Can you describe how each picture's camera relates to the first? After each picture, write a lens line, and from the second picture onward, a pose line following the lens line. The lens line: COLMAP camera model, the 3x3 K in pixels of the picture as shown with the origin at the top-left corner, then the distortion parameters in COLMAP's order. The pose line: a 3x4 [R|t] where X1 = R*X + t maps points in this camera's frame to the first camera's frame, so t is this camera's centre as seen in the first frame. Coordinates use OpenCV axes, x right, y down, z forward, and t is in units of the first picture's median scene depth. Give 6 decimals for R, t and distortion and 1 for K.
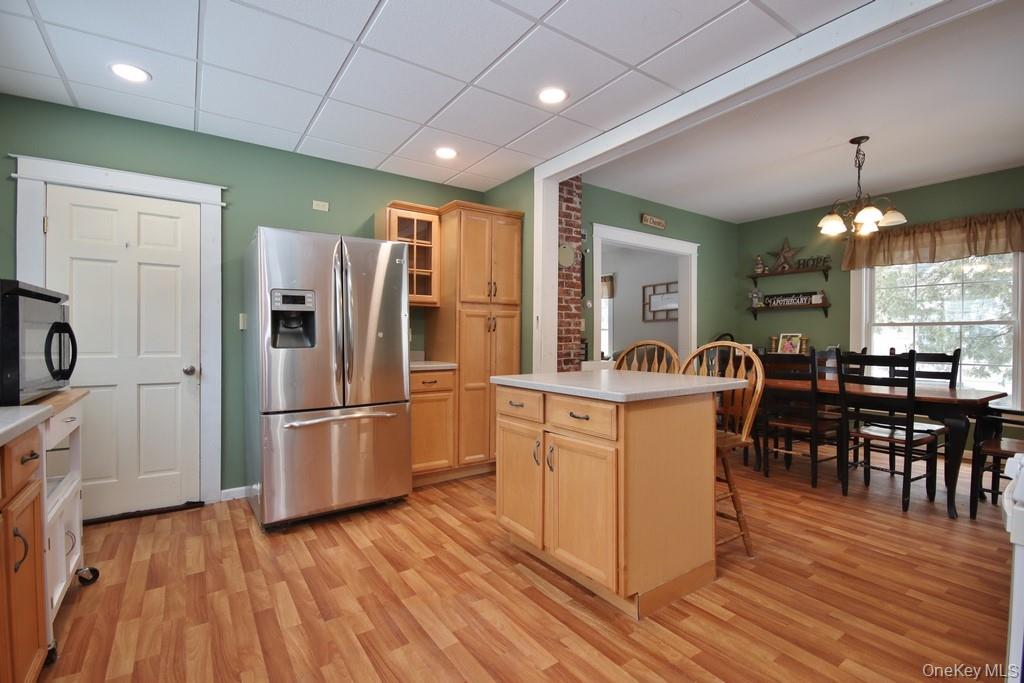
lens RADIAL K [[473.1, 0, 512.0], [0, 473.1, 341.5], [0, 0, 1]] dist [0.018829, -0.017283]
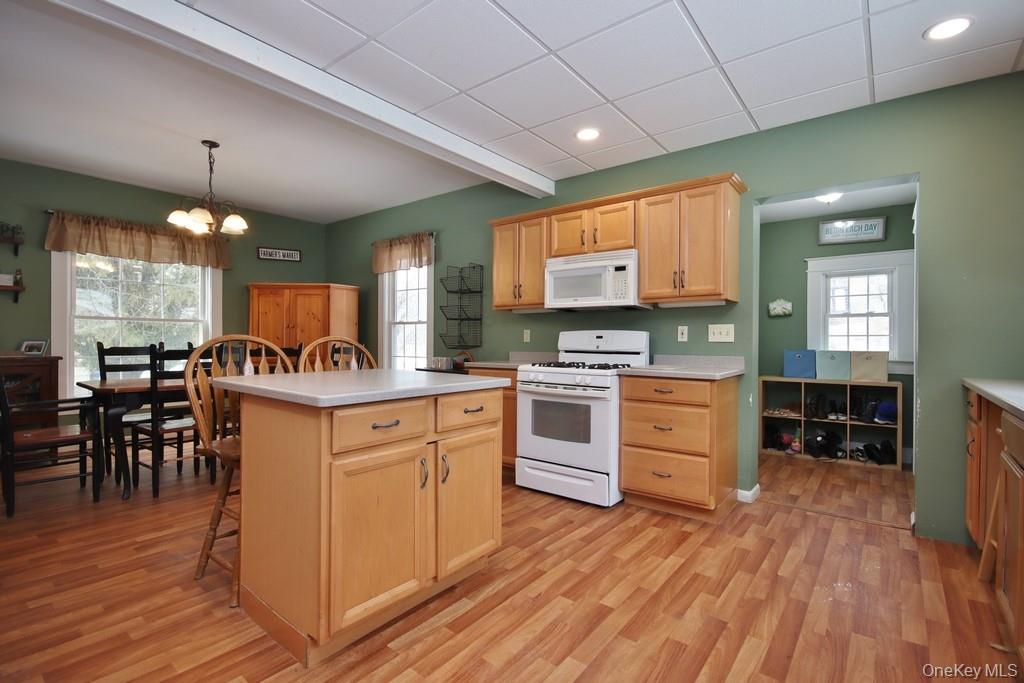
lens RADIAL K [[468.8, 0, 509.2], [0, 468.8, 344.9], [0, 0, 1]] dist [-0.001384, -0.000347]
pose [[-0.289358, -0.017845, 0.957055, -0.396192], [-0.003837, 0.999840, 0.017482, -0.000475], [-0.957213, 0.001386, -0.289380, 0.575194]]
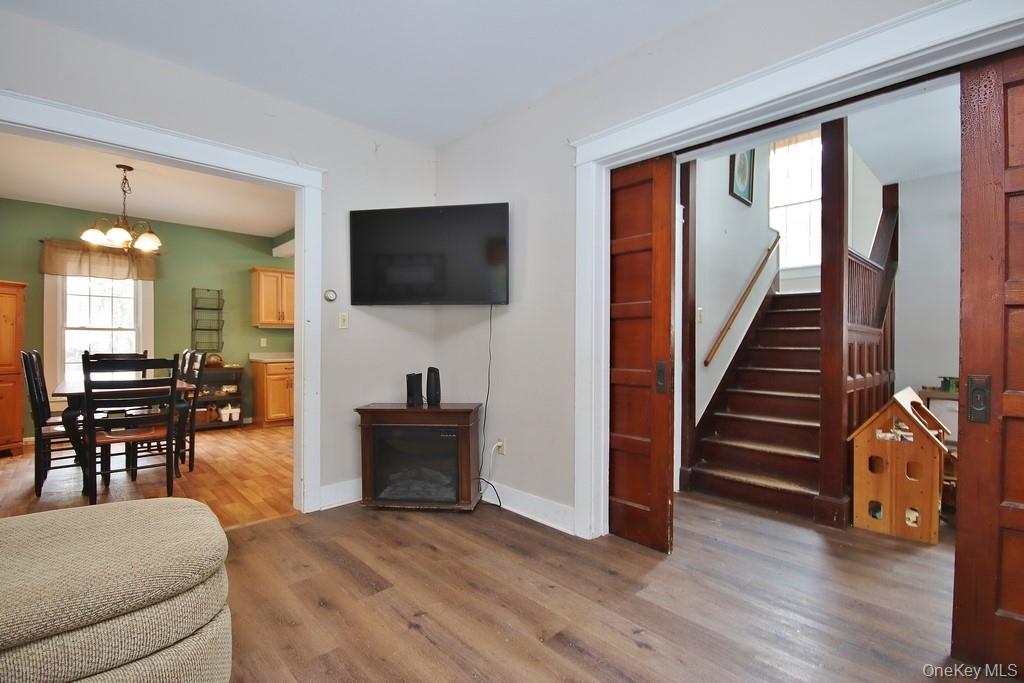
lens RADIAL K [[468.8, 0, 509.2], [0, 468.8, 344.9], [0, 0, 1]] dist [-0.001384, -0.000347]
pose [[-0.988965, -0.006333, -0.148015, -0.013237], [-0.007411, 0.999950, 0.006732, -0.010878], [0.147965, 0.007755, -0.988962, 1.923711]]
